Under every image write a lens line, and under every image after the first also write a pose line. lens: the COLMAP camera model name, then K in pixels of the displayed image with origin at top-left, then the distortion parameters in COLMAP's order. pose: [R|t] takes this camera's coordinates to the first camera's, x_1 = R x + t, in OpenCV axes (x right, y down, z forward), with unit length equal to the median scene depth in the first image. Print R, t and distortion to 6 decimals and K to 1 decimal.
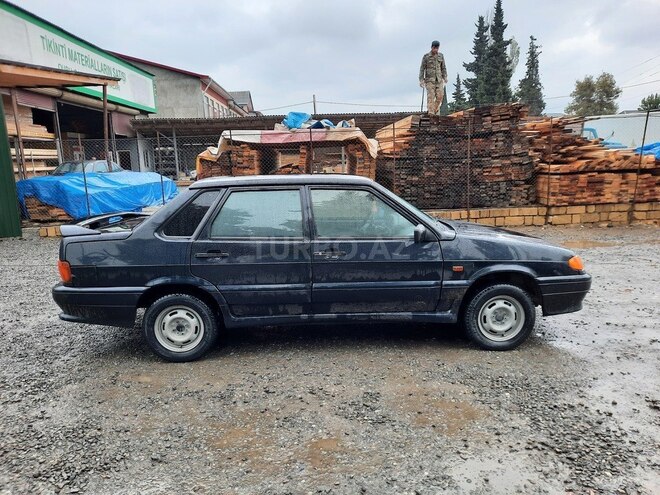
lens RADIAL K [[481.4, 0, 323.5], [0, 481.4, 248.0], [0, 0, 1]] dist [0.023246, -0.010225]
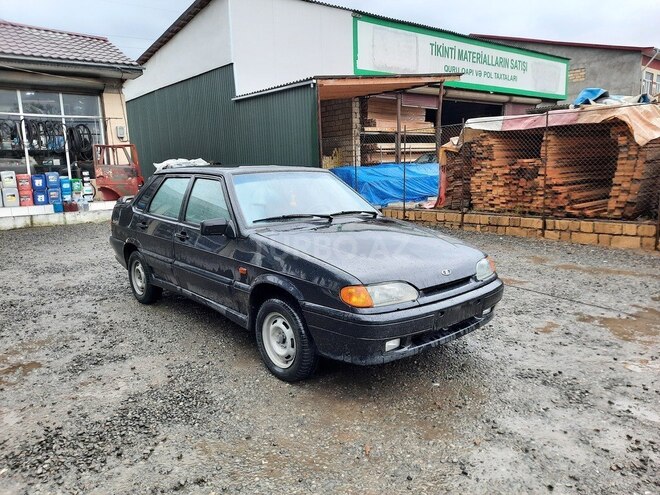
lens RADIAL K [[481.9, 0, 323.3], [0, 481.9, 247.1], [0, 0, 1]] dist [0.027516, -0.007264]
pose [[0.618828, 0.143328, -0.772340, 0.385881], [-0.130788, 0.988289, 0.078611, -0.033201], [0.774562, 0.052366, 0.630326, 0.195482]]
